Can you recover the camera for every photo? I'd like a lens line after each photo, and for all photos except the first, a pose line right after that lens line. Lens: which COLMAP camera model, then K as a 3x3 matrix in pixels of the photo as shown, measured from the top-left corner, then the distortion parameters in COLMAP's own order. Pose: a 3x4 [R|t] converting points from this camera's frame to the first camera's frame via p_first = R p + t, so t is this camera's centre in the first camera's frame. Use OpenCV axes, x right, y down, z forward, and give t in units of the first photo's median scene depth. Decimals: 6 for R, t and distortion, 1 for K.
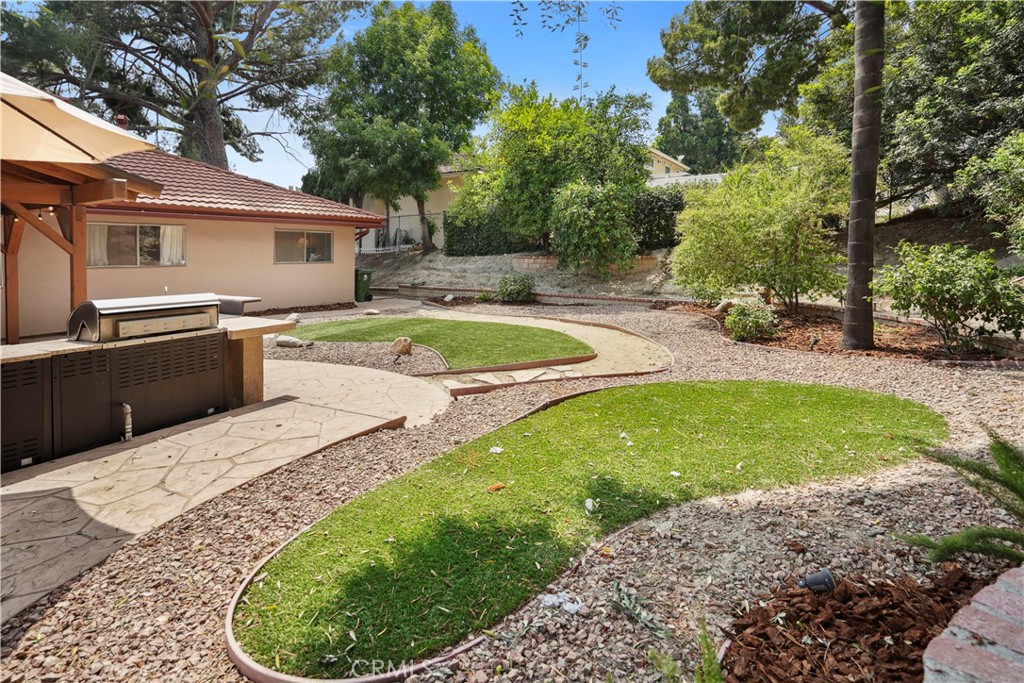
lens RADIAL K [[483.8, 0, 495.6], [0, 483.8, 313.5], [0, 0, 1]] dist [-0.001157, -0.000039]
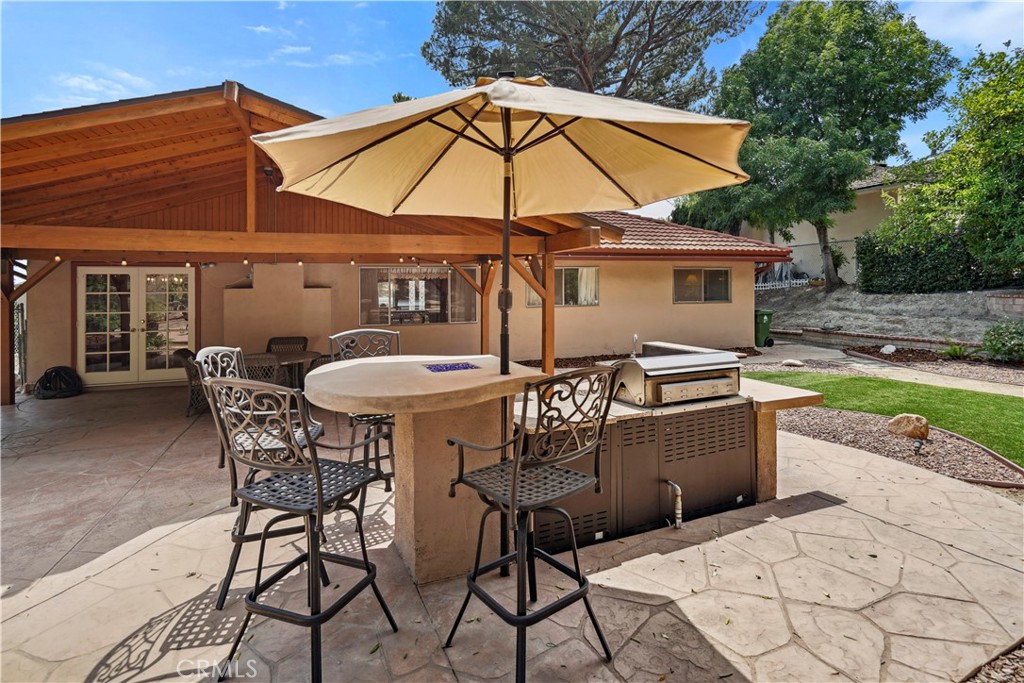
lens RADIAL K [[483.8, 0, 514.1], [0, 483.8, 340.4], [0, 0, 1]] dist [-0.001157, -0.000039]
pose [[0.810713, 0.057091, -0.582654, -0.119093], [-0.064545, 0.997883, 0.007967, -0.013256], [0.581875, 0.031149, 0.812681, 0.028521]]
